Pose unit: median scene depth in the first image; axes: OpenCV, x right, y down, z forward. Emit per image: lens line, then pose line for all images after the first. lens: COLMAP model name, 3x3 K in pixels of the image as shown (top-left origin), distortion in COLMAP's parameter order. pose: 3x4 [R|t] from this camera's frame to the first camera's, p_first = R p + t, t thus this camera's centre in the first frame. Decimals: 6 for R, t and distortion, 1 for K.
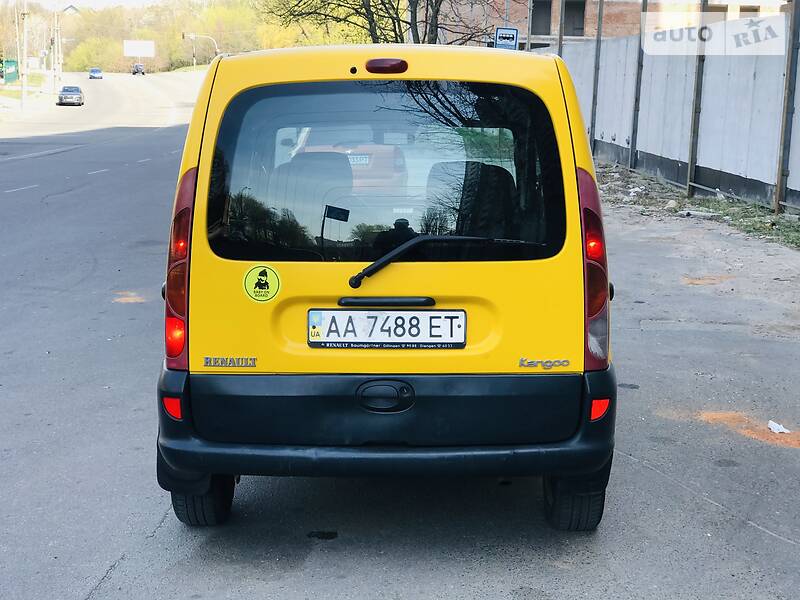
lens RADIAL K [[1305.0, 0, 400.0], [0, 1305.0, 300.0], [0, 0, 1]] dist [-0.018461, 0.685526]
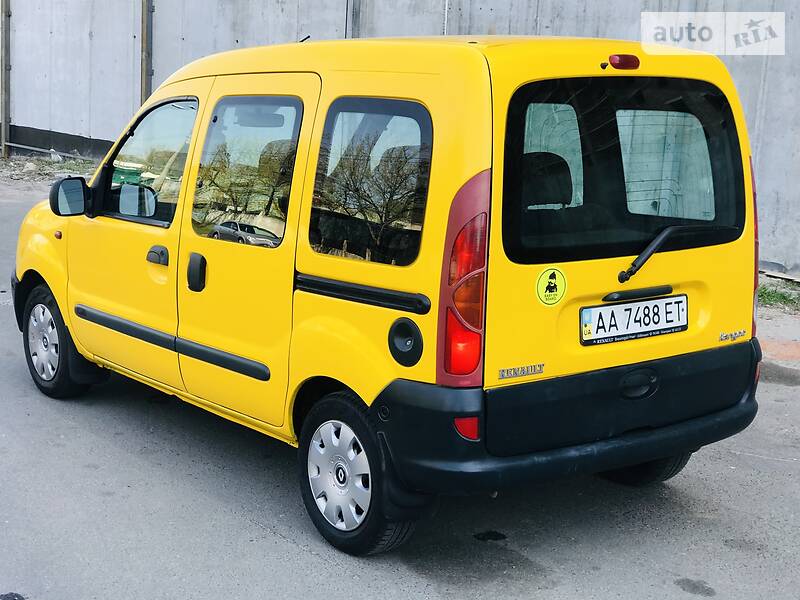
lens RADIAL K [[1305.0, 0, 400.0], [0, 1305.0, 300.0], [0, 0, 1]] dist [-0.018461, 0.685526]
pose [[0.790986, -0.096279, 0.604211, -0.778544], [0.073716, 0.995344, 0.062103, -0.070845], [-0.607377, -0.004583, 0.794401, 0.296428]]
